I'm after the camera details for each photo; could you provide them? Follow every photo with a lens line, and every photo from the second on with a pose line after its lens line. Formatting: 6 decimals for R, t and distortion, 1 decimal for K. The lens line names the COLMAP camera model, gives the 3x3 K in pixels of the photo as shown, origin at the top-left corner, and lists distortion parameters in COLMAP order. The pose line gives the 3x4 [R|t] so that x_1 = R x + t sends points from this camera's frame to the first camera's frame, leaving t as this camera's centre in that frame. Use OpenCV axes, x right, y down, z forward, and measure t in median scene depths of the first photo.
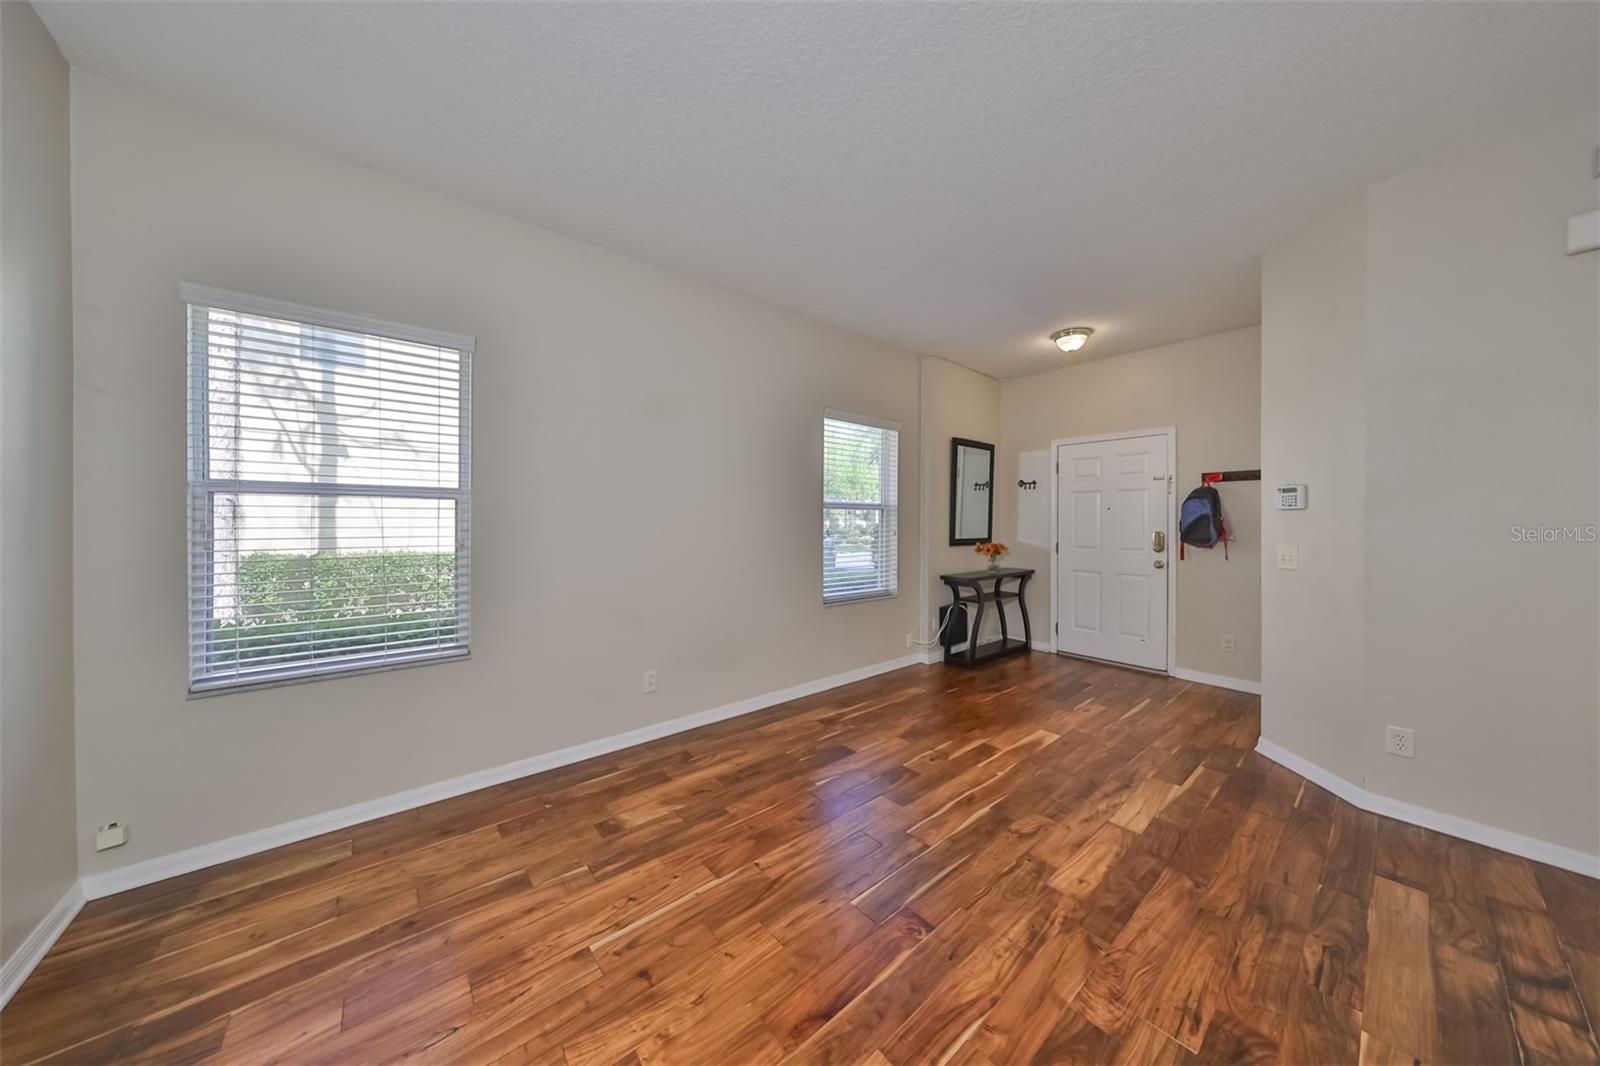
lens RADIAL K [[510.7, 0, 807.0], [0, 510.7, 519.4], [0, 0, 1]] dist [-0.000853, -0.000187]
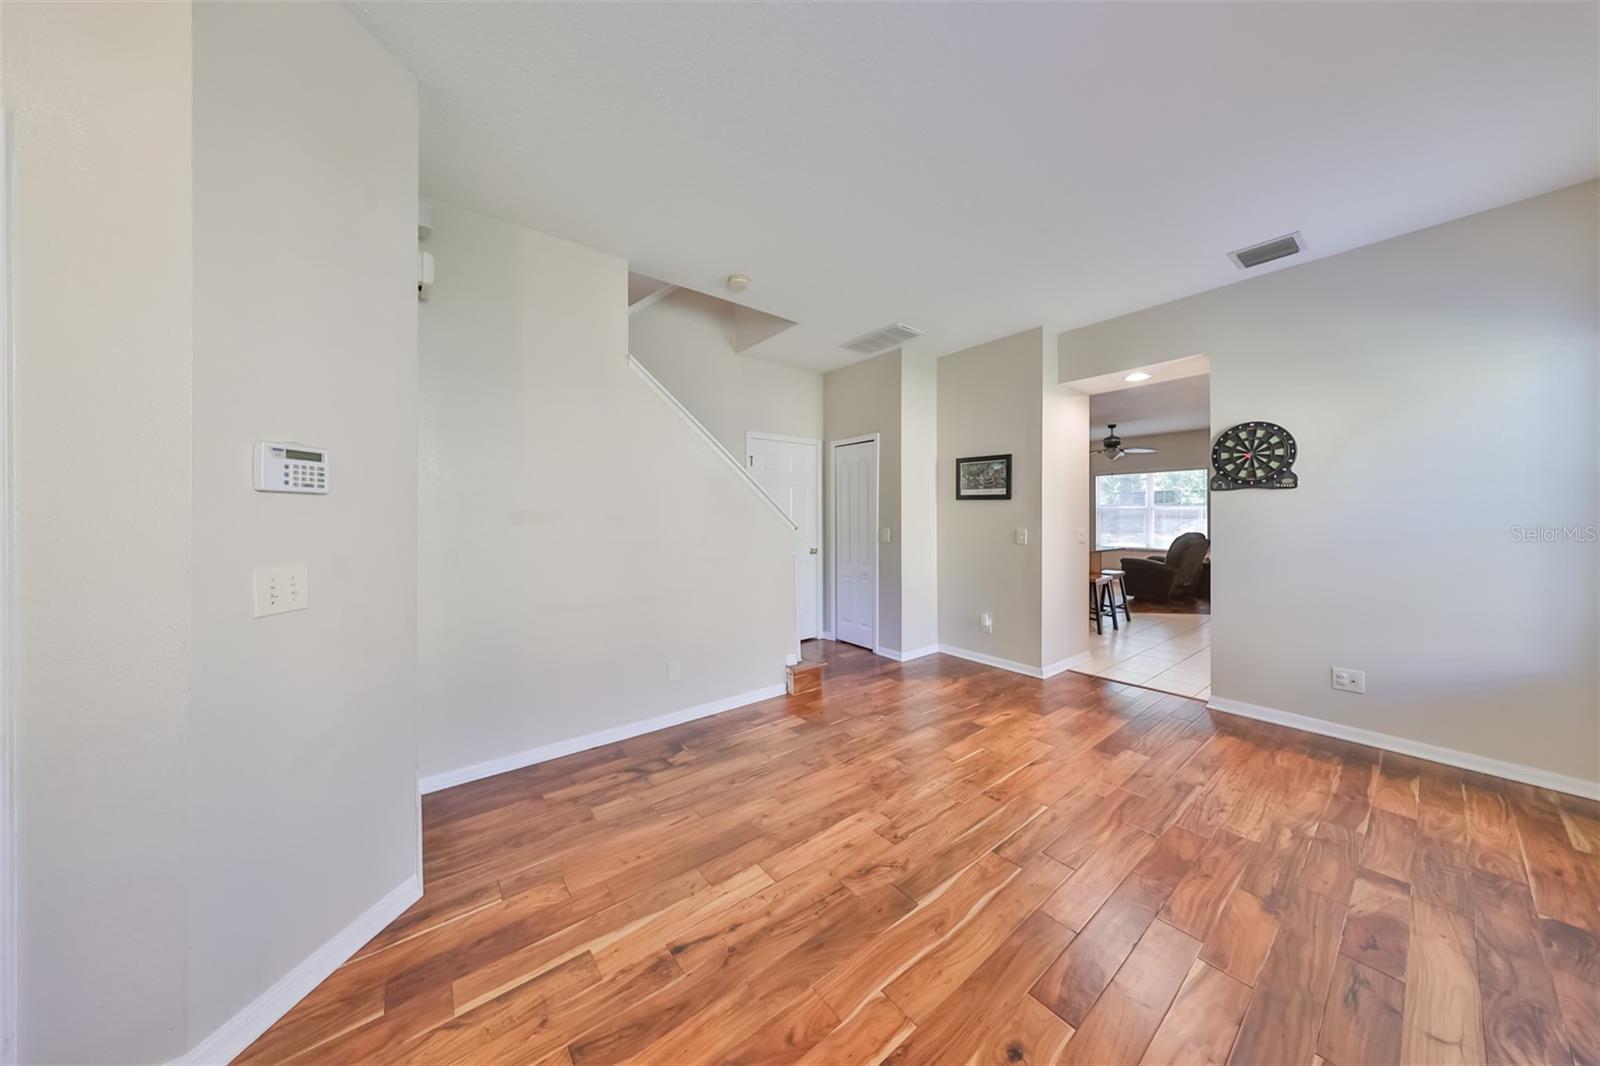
lens RADIAL K [[510.7, 0, 793.5], [0, 510.7, 524.6], [0, 0, 1]] dist [-0.000853, -0.000187]
pose [[-0.998346, -0.004783, 0.057294, 0.530477], [-0.004032, 0.999904, 0.013219, 0.003924], [-0.057352, 0.012966, -0.998270, 1.855162]]
